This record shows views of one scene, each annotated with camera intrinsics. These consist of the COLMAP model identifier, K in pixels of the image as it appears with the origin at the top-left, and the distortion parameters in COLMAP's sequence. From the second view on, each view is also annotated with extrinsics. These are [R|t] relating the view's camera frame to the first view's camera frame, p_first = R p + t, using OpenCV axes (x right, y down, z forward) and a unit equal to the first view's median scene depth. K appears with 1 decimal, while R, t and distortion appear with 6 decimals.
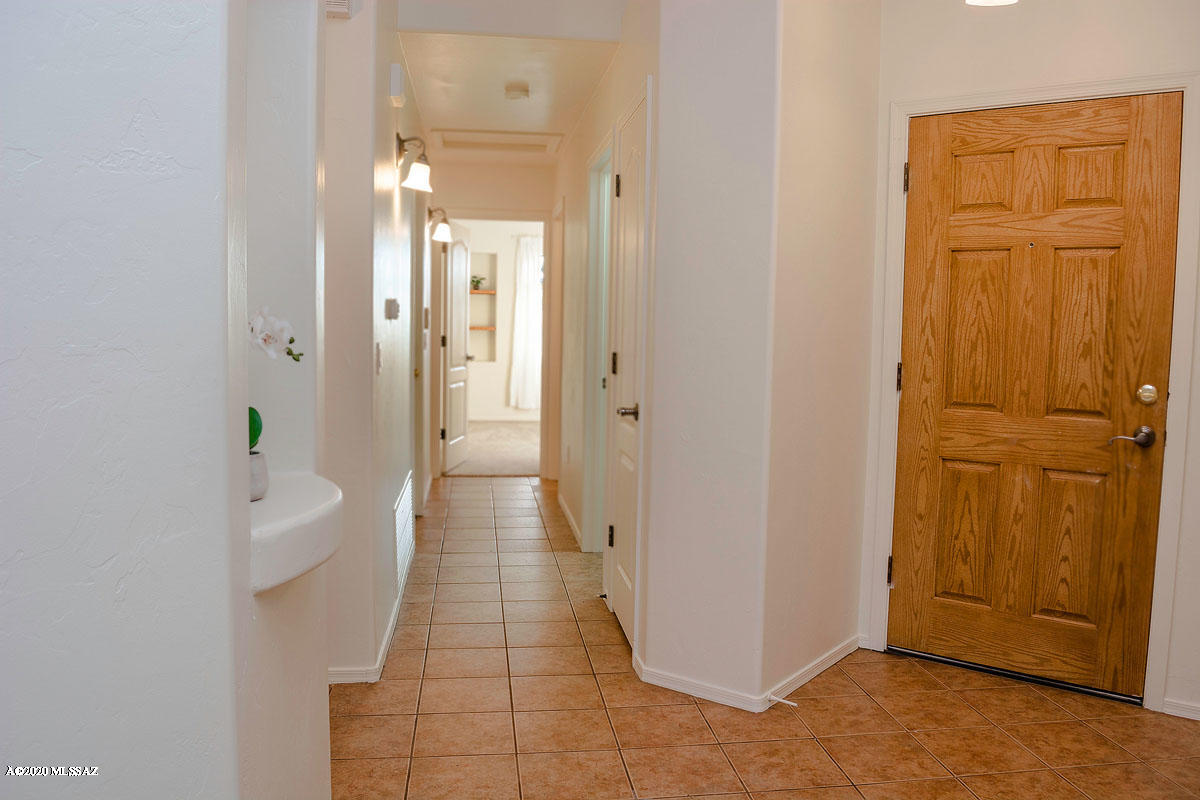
lens RADIAL K [[948.8, 0, 600.8], [0, 948.8, 400.0], [0, 0, 1]] dist [-0.085145, 0.015205]
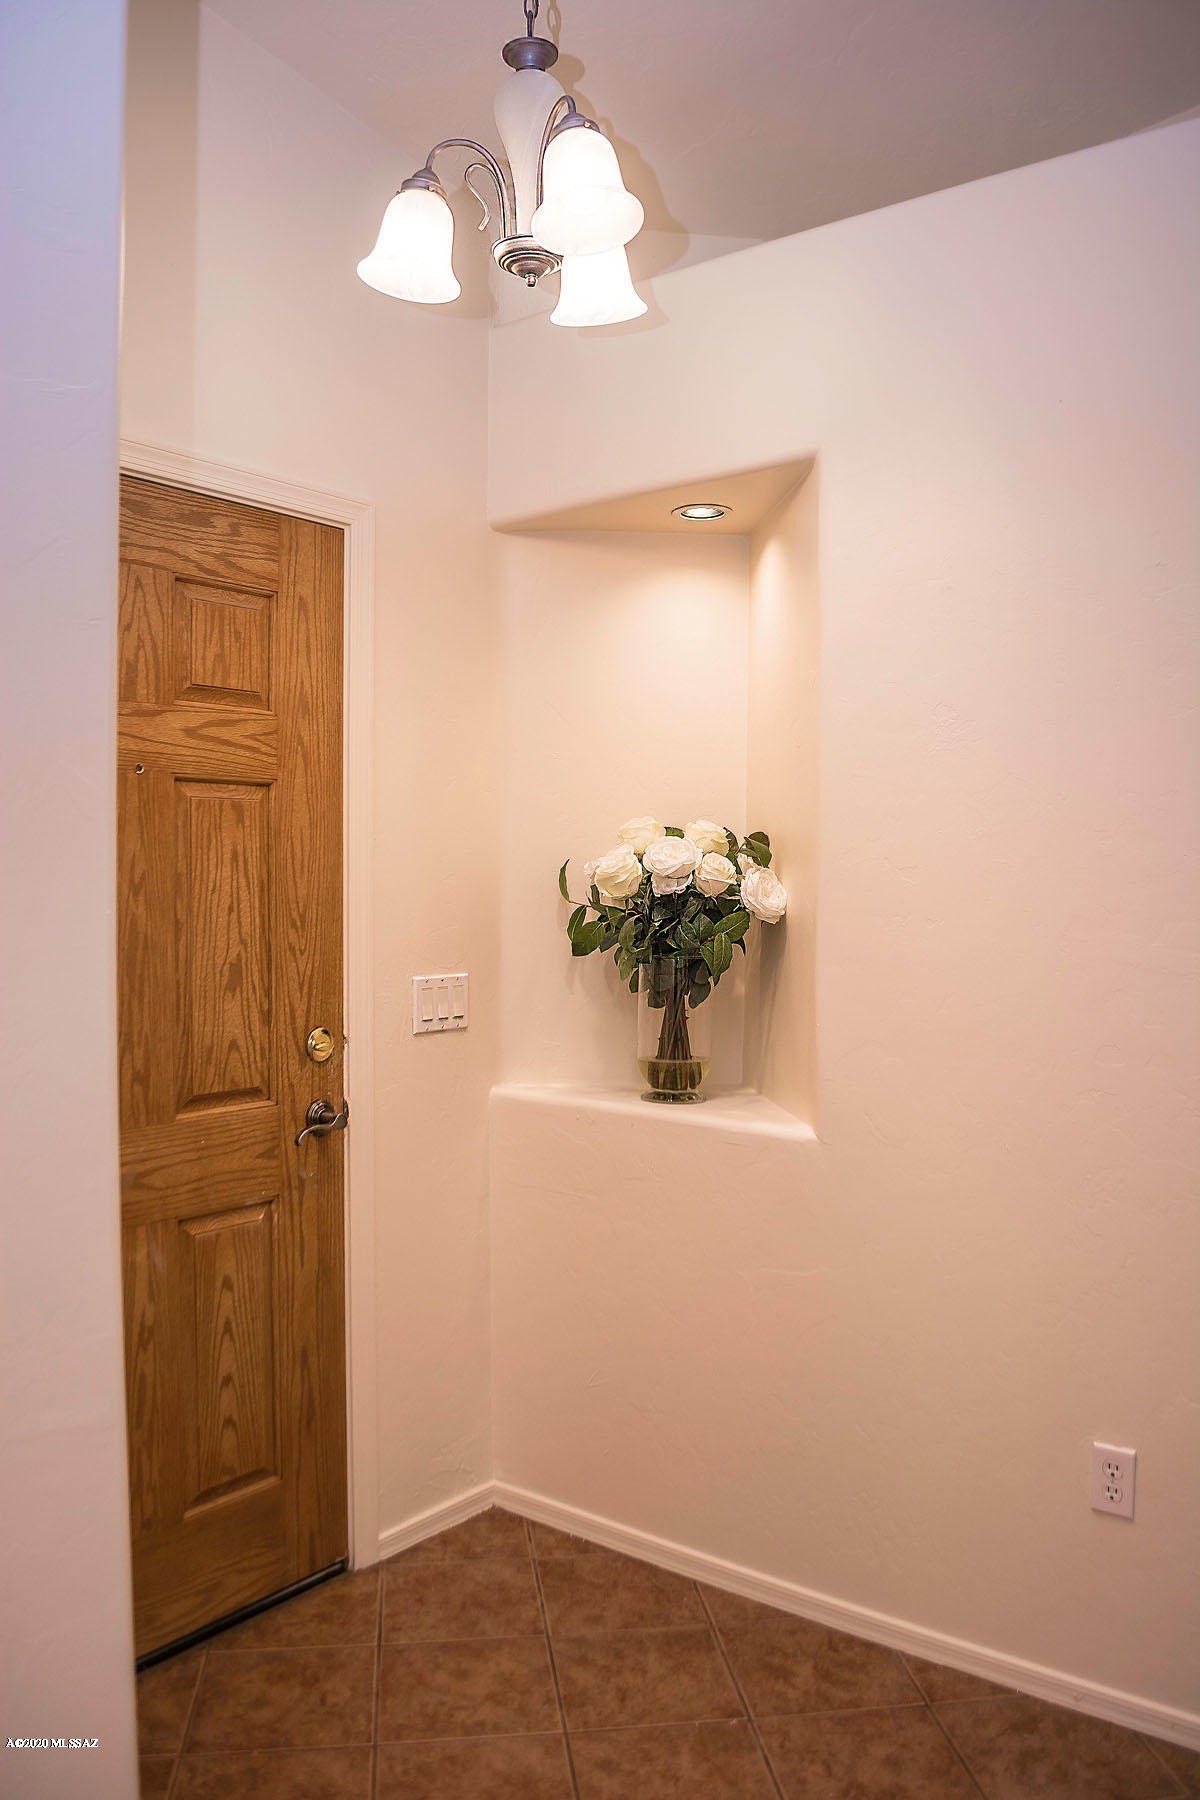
lens RADIAL K [[1423.1, 0, 599.9], [0, 1423.1, 914.9], [0, 0, 1]] dist [-0.085145, 0.015205]
pose [[0.010219, -0.045792, 0.998899, -0.273452], [0.081462, 0.995669, 0.044811, -0.108218], [-0.996624, 0.080915, 0.013905, 0.784616]]
